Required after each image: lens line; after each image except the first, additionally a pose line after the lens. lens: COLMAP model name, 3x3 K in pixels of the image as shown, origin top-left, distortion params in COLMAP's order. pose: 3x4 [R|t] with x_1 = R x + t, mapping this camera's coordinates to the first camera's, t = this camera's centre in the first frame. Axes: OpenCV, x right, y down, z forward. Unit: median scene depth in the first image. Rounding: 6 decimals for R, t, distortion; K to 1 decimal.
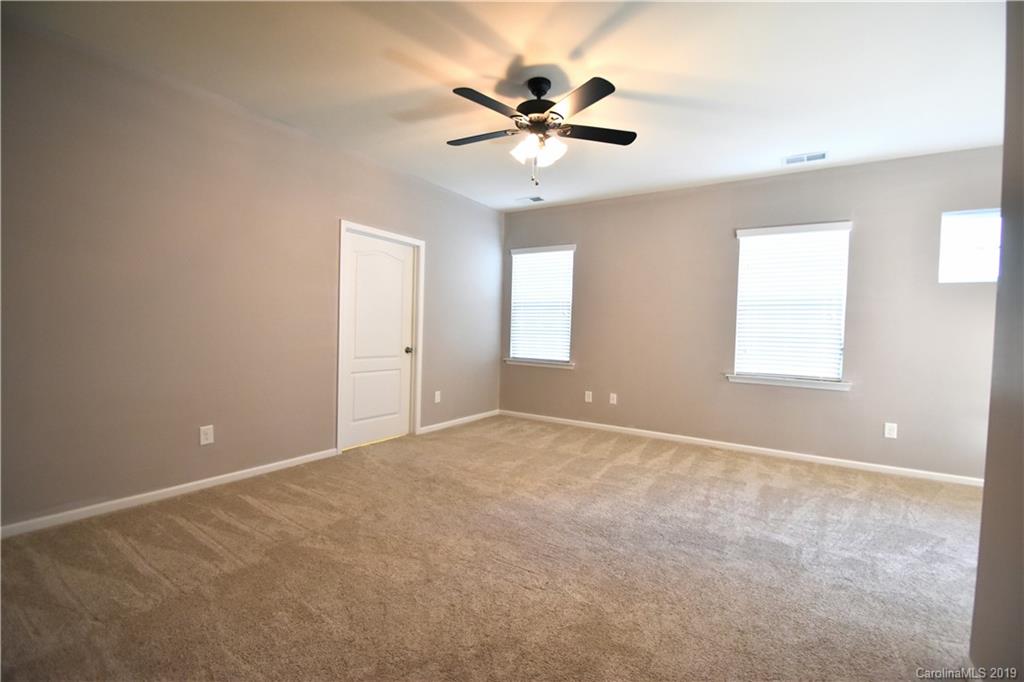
lens RADIAL K [[448.7, 0, 512.6], [0, 448.7, 340.8], [0, 0, 1]] dist [0.011387, -0.014380]
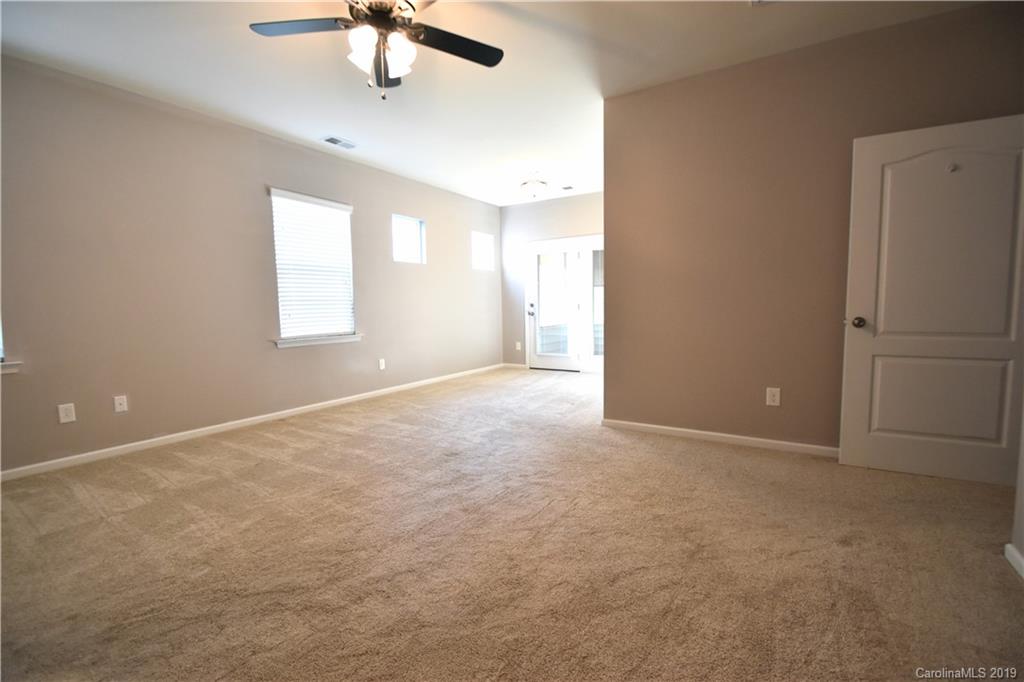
lens RADIAL K [[448.7, 0, 516.0], [0, 448.7, 342.0], [0, 0, 1]] dist [0.011387, -0.014380]
pose [[-0.020614, -0.107276, 0.994016, -0.541277], [0.044403, 0.993148, 0.108103, -0.003711], [-0.998801, 0.046366, -0.015710, 0.575189]]
